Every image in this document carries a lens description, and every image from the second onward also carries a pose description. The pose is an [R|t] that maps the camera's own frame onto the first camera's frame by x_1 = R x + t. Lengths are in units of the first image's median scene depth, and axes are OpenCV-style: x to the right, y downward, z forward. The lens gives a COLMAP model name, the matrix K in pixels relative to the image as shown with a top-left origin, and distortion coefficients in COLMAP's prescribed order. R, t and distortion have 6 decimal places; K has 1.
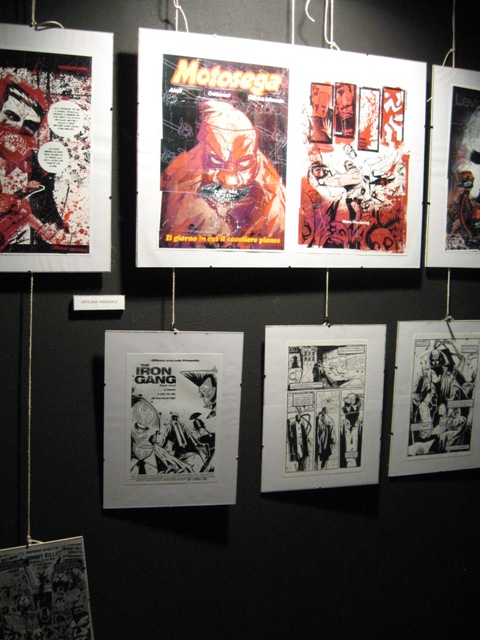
lens RADIAL K [[649.8, 0, 240.0], [0, 649.8, 319.5], [0, 0, 1]] dist [-0.110683, 0.000000]
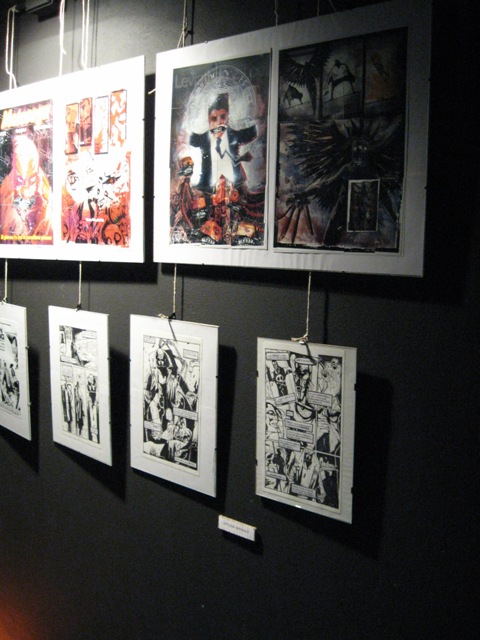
lens RADIAL K [[649.8, 0, 239.5], [0, 649.8, 319.8], [0, 0, 1]] dist [-0.110683, 0.000000]
pose [[0.557494, 0.089956, -0.825293, 1.229708], [-0.103179, 0.993912, 0.038637, -0.047780], [0.823744, 0.063613, 0.563382, 0.584247]]
